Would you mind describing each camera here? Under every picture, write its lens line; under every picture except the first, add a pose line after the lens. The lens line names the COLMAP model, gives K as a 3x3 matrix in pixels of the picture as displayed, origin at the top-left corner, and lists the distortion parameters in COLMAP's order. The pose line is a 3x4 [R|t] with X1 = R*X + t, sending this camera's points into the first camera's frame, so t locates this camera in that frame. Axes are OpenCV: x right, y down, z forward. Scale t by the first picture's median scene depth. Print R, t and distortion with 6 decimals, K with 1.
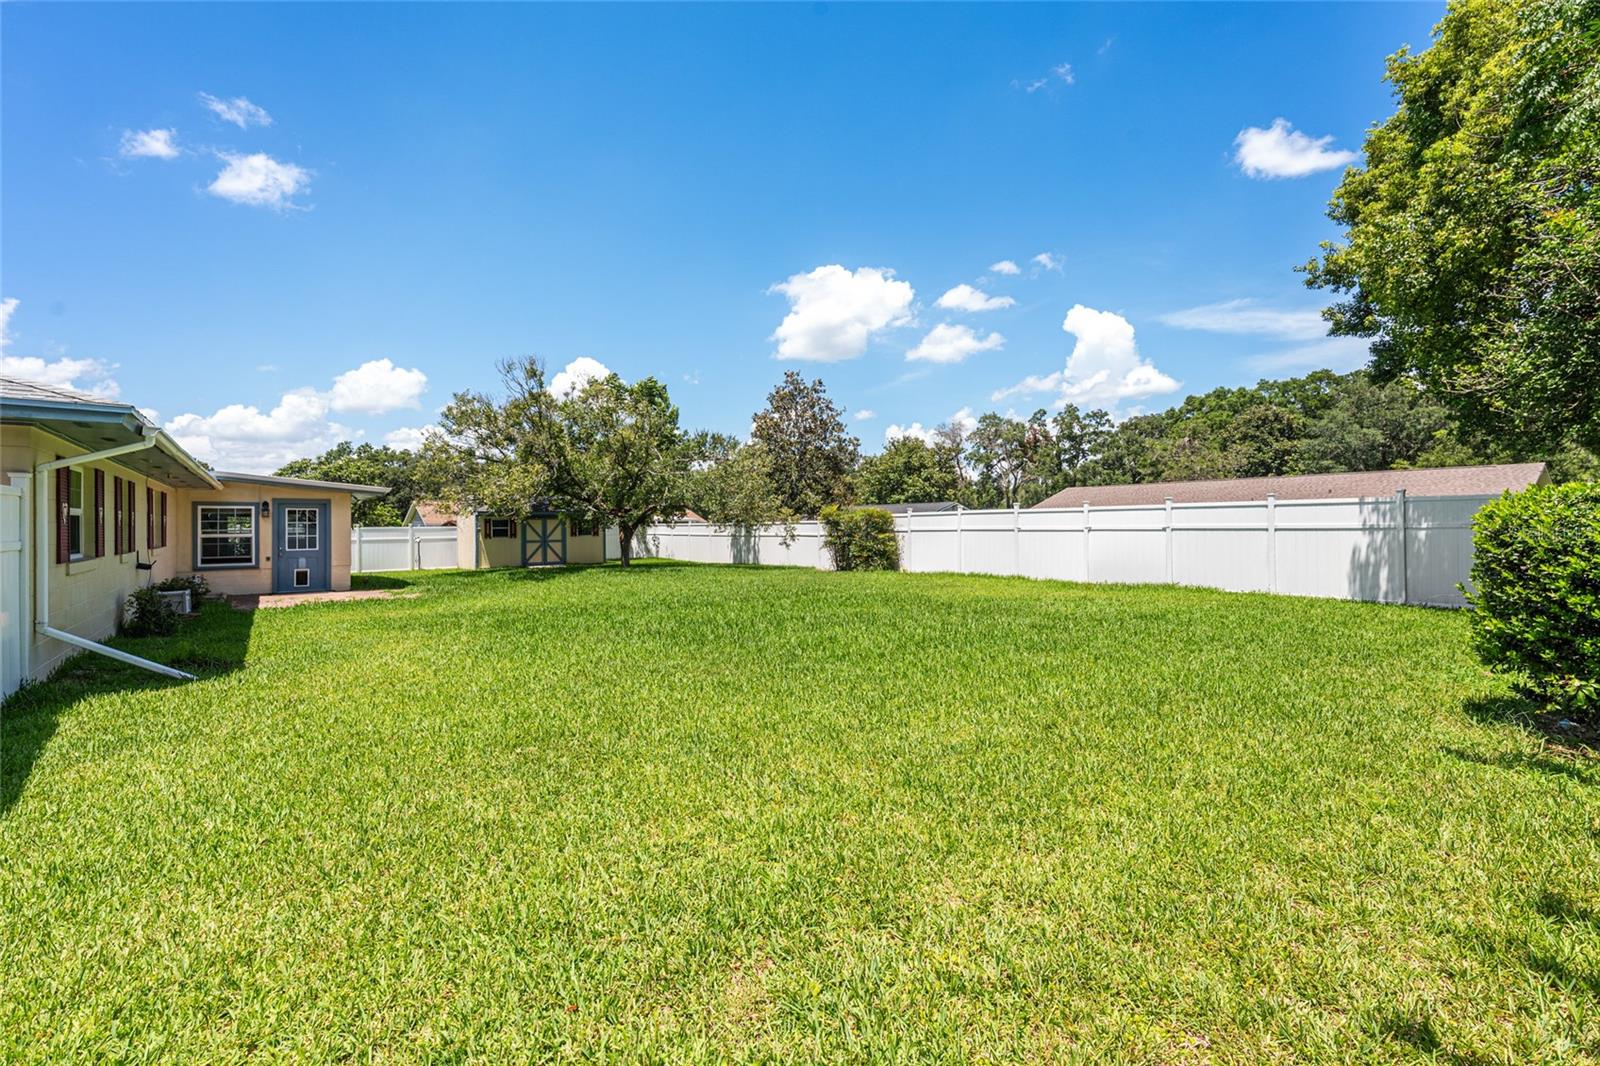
lens RADIAL K [[680.9, 0, 807.6], [0, 680.9, 524.8], [0, 0, 1]] dist [0.002237, 0.000138]
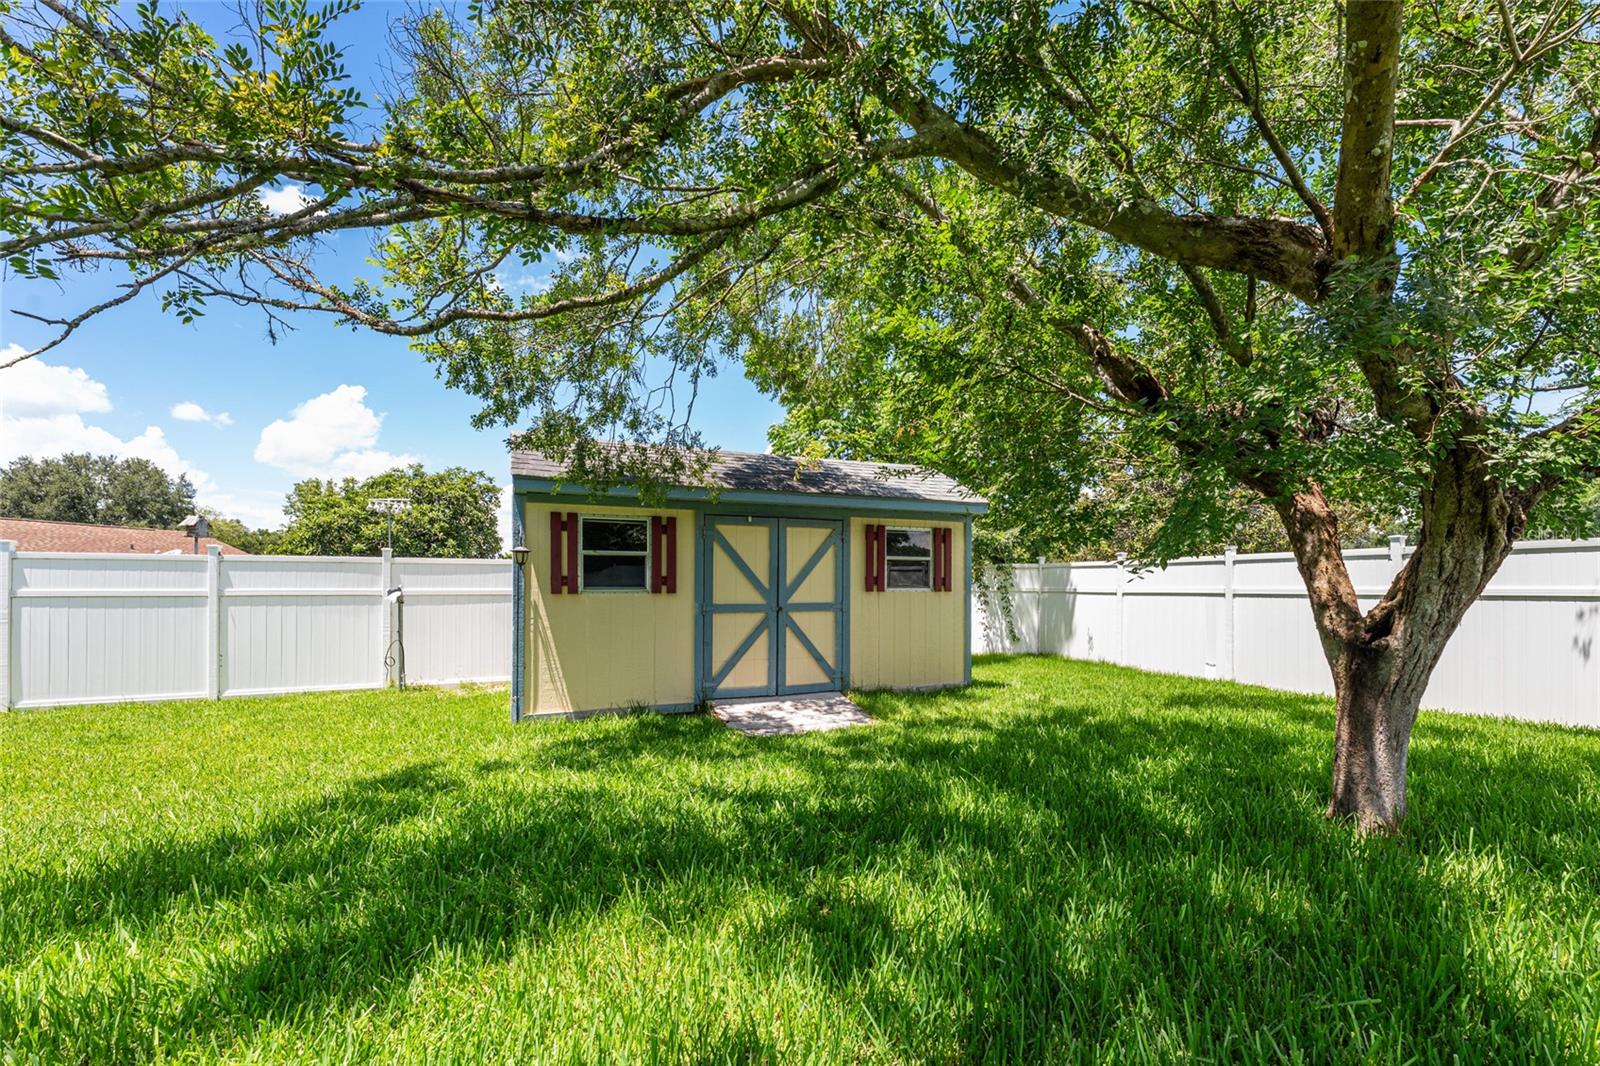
lens RADIAL K [[663.2, 0, 834.1], [0, 663.2, 584.8], [0, 0, 1]] dist [-0.025239, 0.000280]
pose [[0.977043, 0.008133, -0.212886, -0.315593], [-0.009705, 0.999933, -0.006343, 0.016866], [0.212820, 0.008263, 0.977057, 0.767277]]
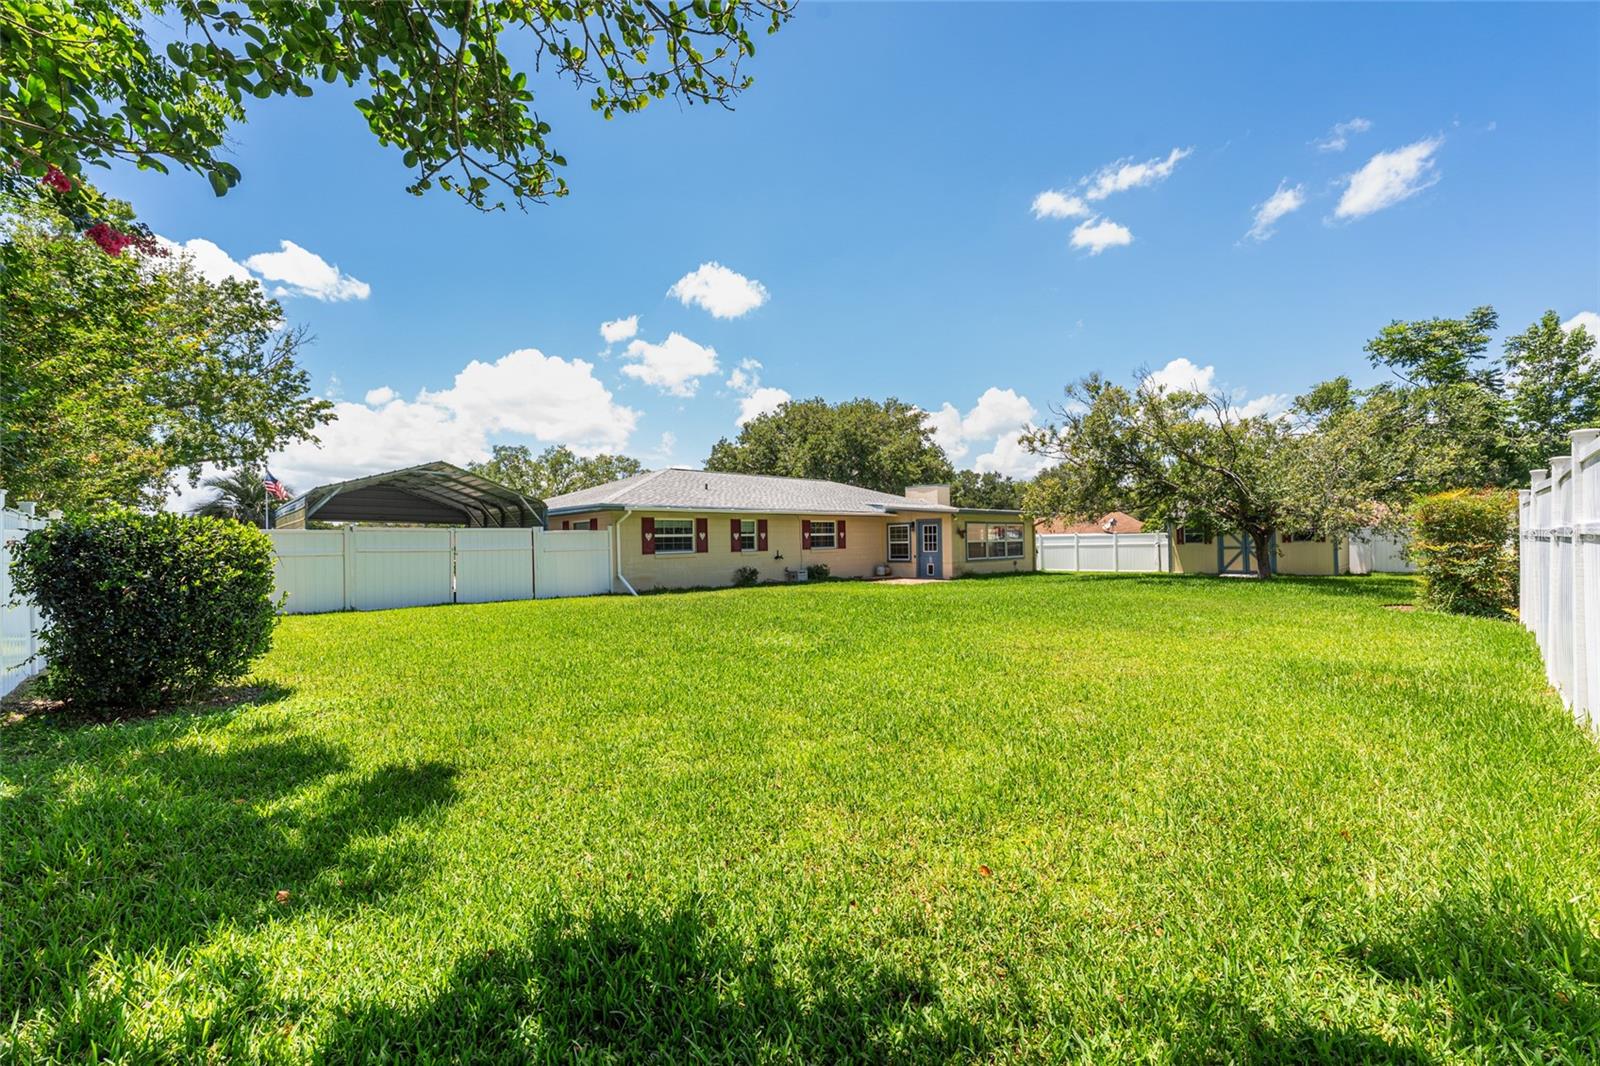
lens RADIAL K [[643.5, 0, 799.7], [0, 643.5, 540.5], [0, 0, 1]] dist [-0.000140, -0.000553]
pose [[0.103114, 0.001727, -0.994668, 0.403007], [0.020210, 0.999788, 0.003831, -0.000429], [0.994464, -0.020497, 0.103057, 0.334476]]
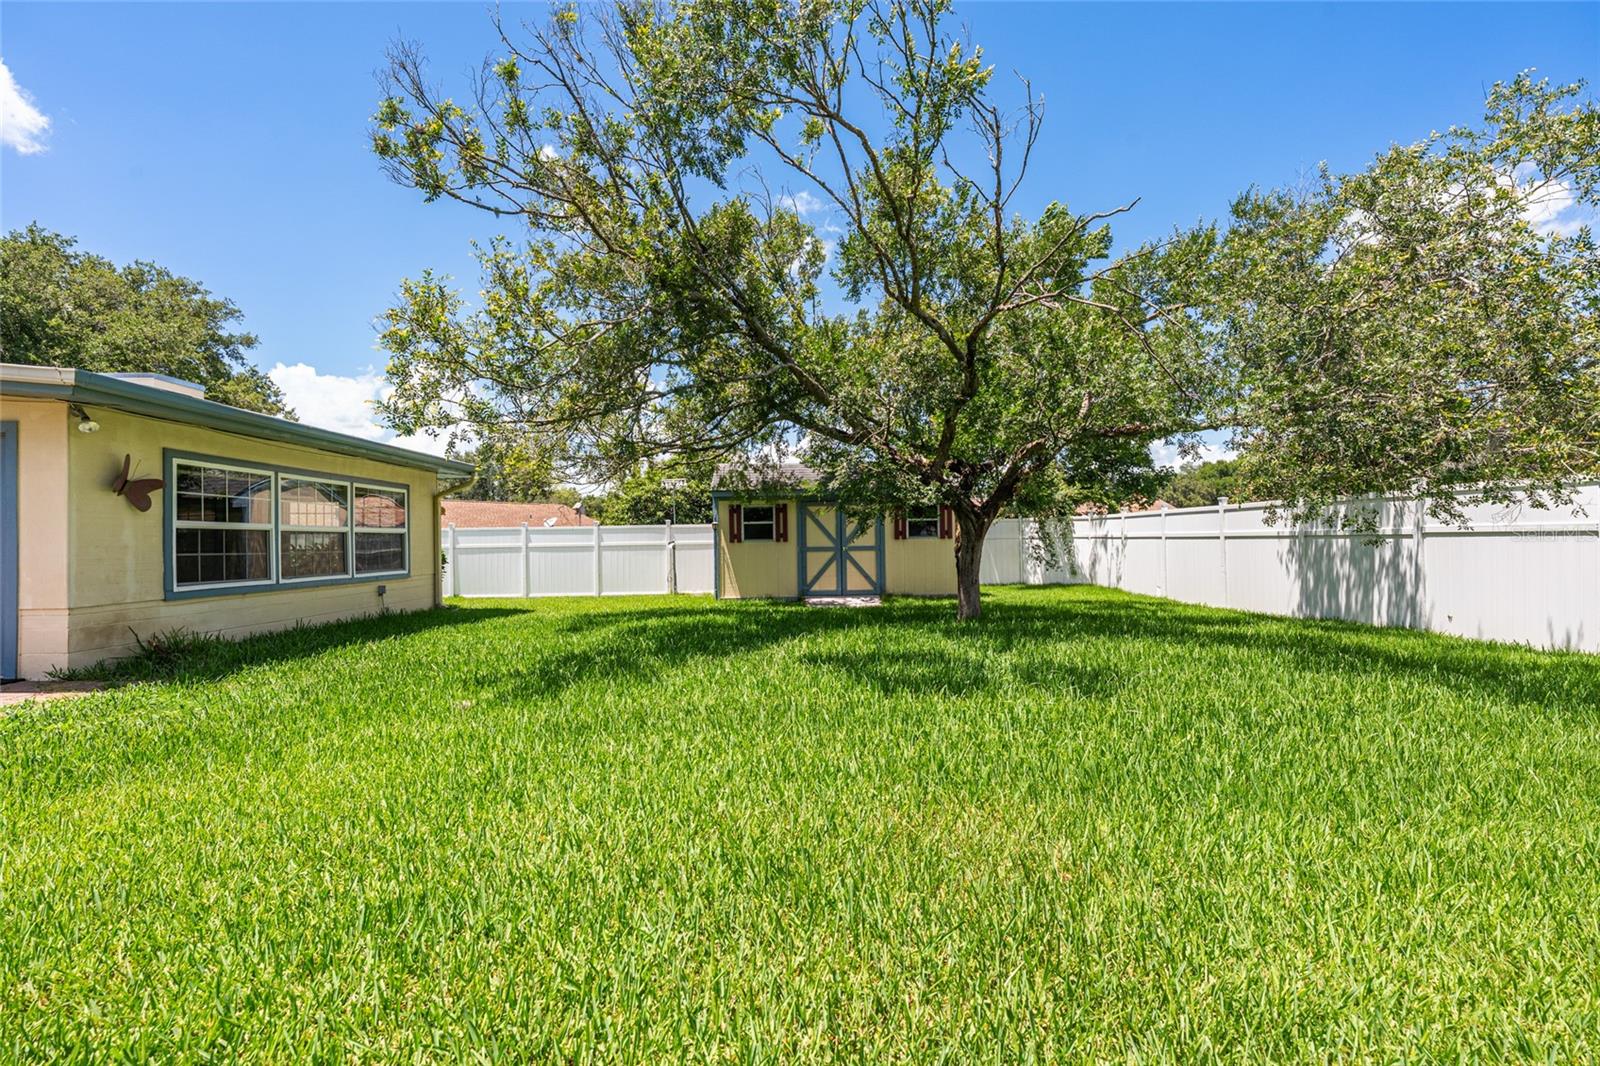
lens RADIAL K [[703.1, 0, 796.7], [0, 703.1, 533.2], [0, 0, 1]] dist [0.001524, 0.000296]
pose [[0.795736, -0.009491, -0.605569, -0.104727], [0.008460, 0.999954, -0.004556, 0.015094], [0.605584, -0.001498, 0.795780, 0.584425]]
